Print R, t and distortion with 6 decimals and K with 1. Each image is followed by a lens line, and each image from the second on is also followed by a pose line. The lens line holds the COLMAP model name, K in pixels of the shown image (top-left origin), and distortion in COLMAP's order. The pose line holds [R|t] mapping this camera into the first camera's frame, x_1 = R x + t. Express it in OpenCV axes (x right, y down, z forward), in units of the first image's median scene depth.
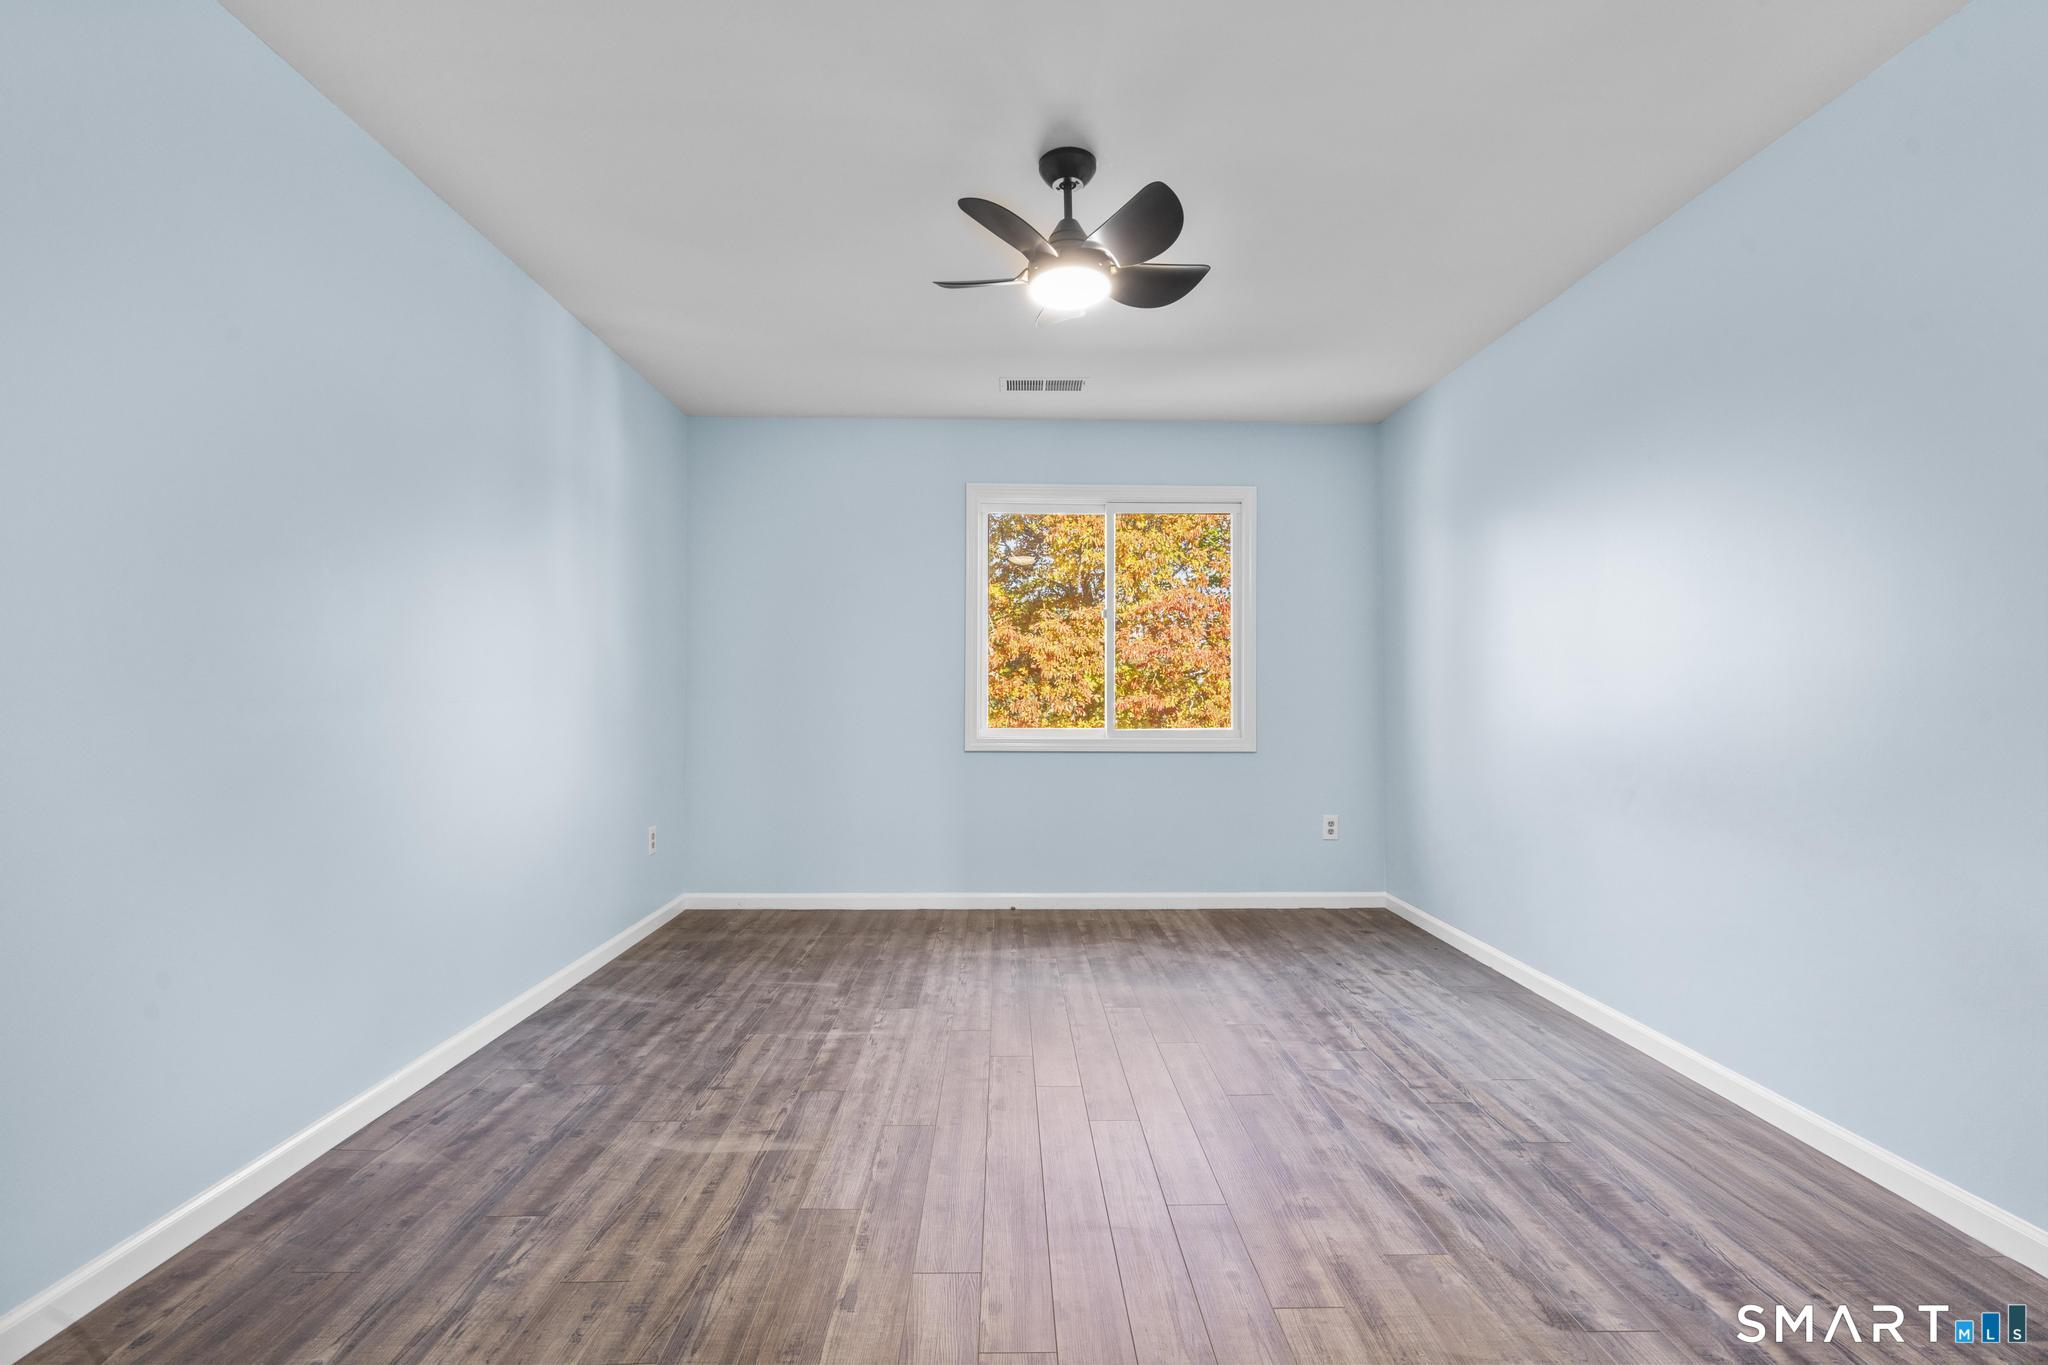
lens RADIAL K [[917.6, 0, 1023.6], [0, 917.6, 686.8], [0, 0, 1]] dist [-0.006936, 0.002899]
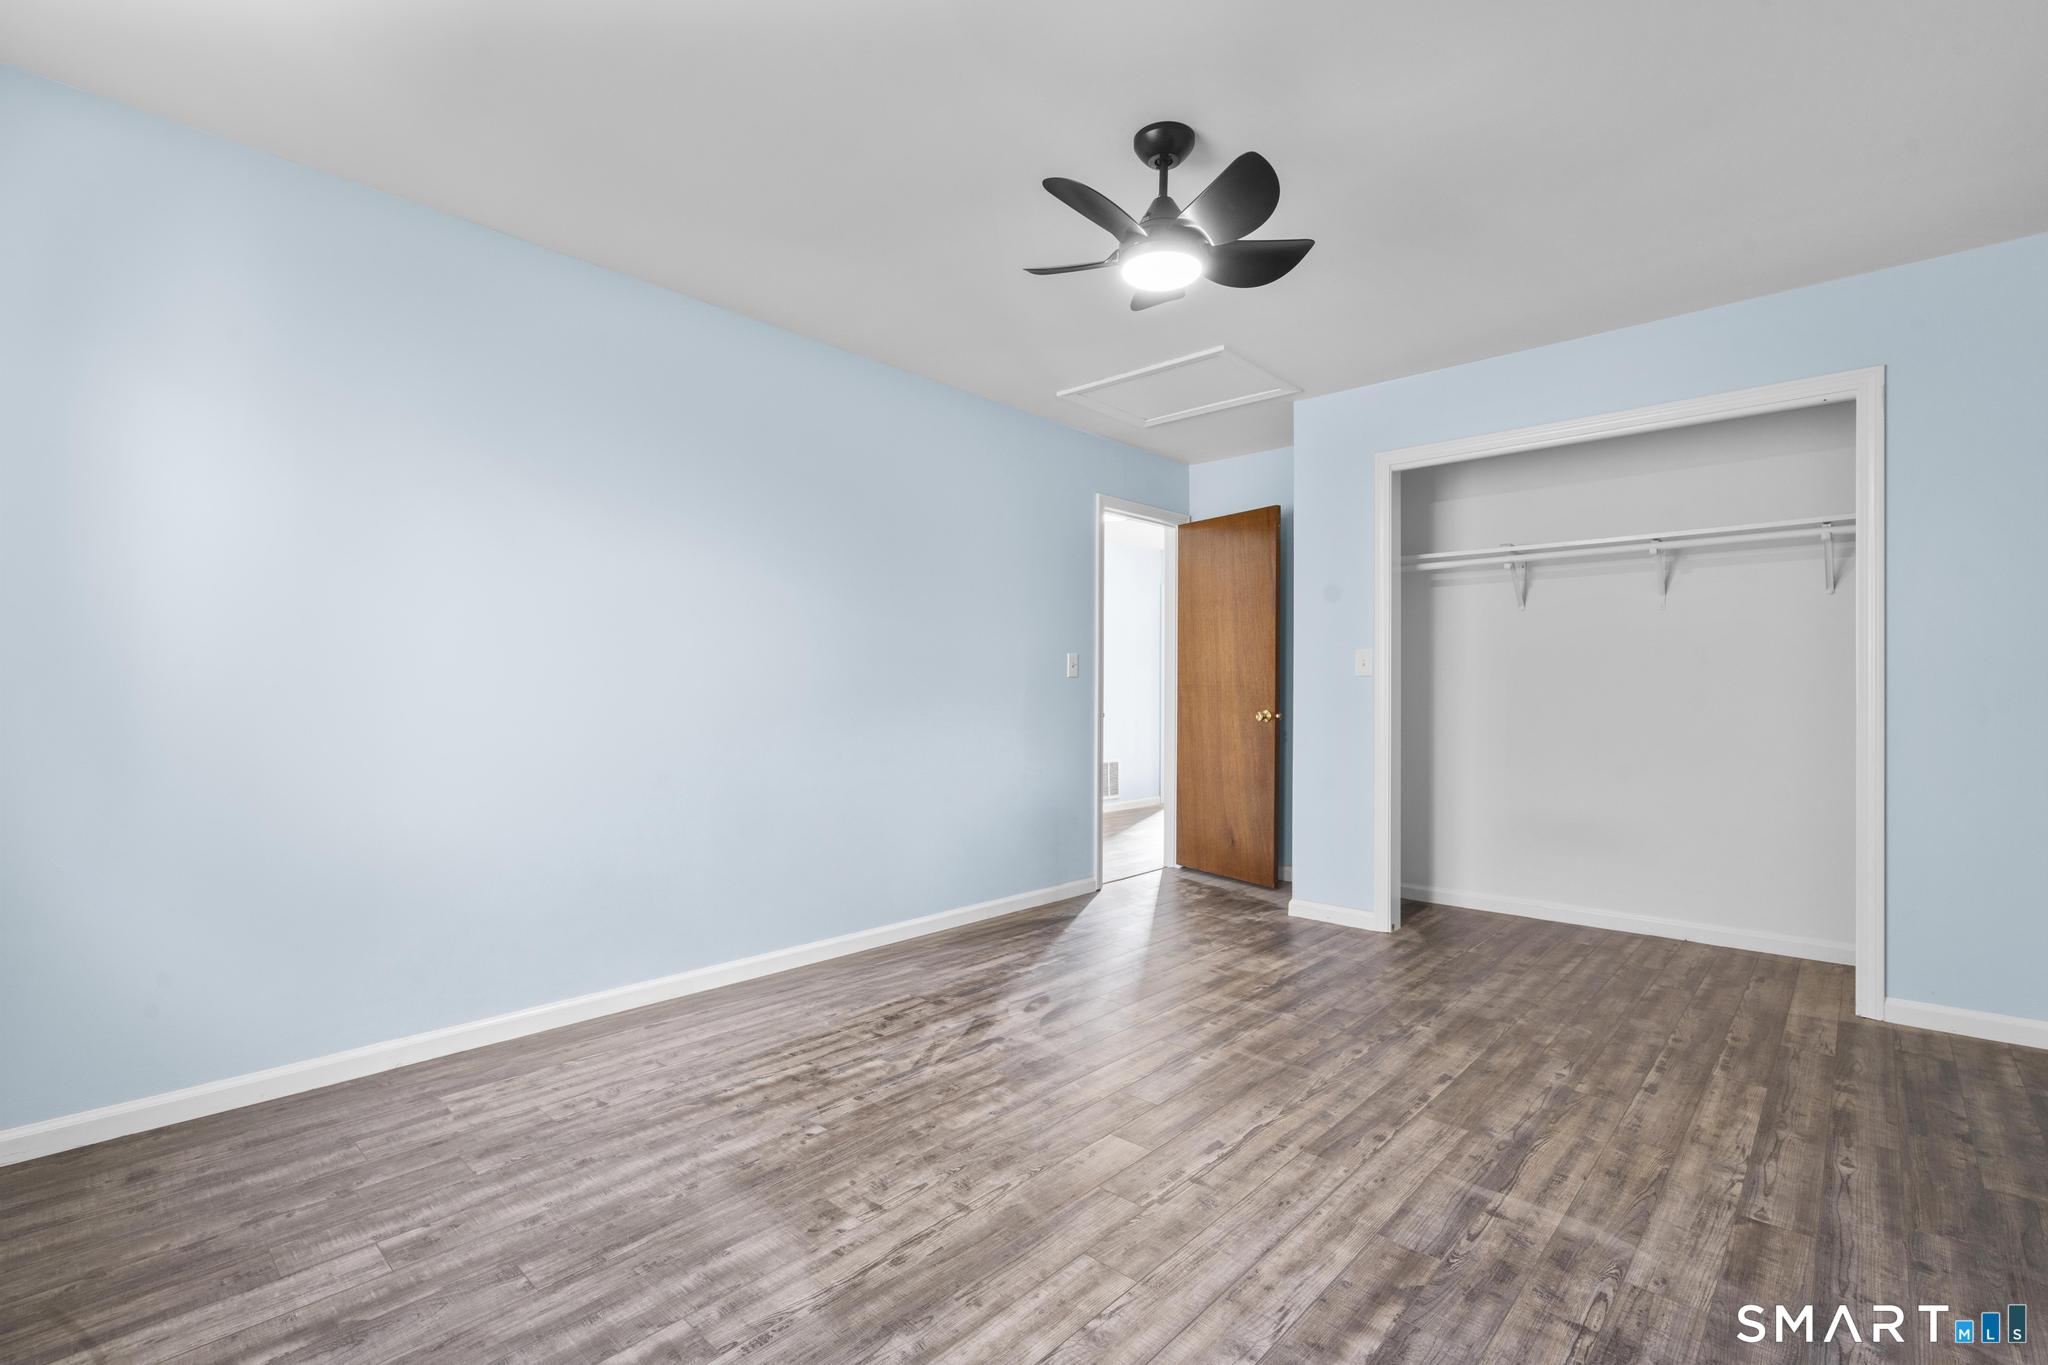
lens RADIAL K [[917.6, 0, 1025.2], [0, 917.6, 689.3], [0, 0, 1]] dist [-0.006936, 0.002899]
pose [[-0.720384, -0.001436, 0.693574, -0.538648], [-0.011497, 0.999885, -0.009871, 0.020029], [-0.693481, -0.015084, -0.720317, 1.872241]]
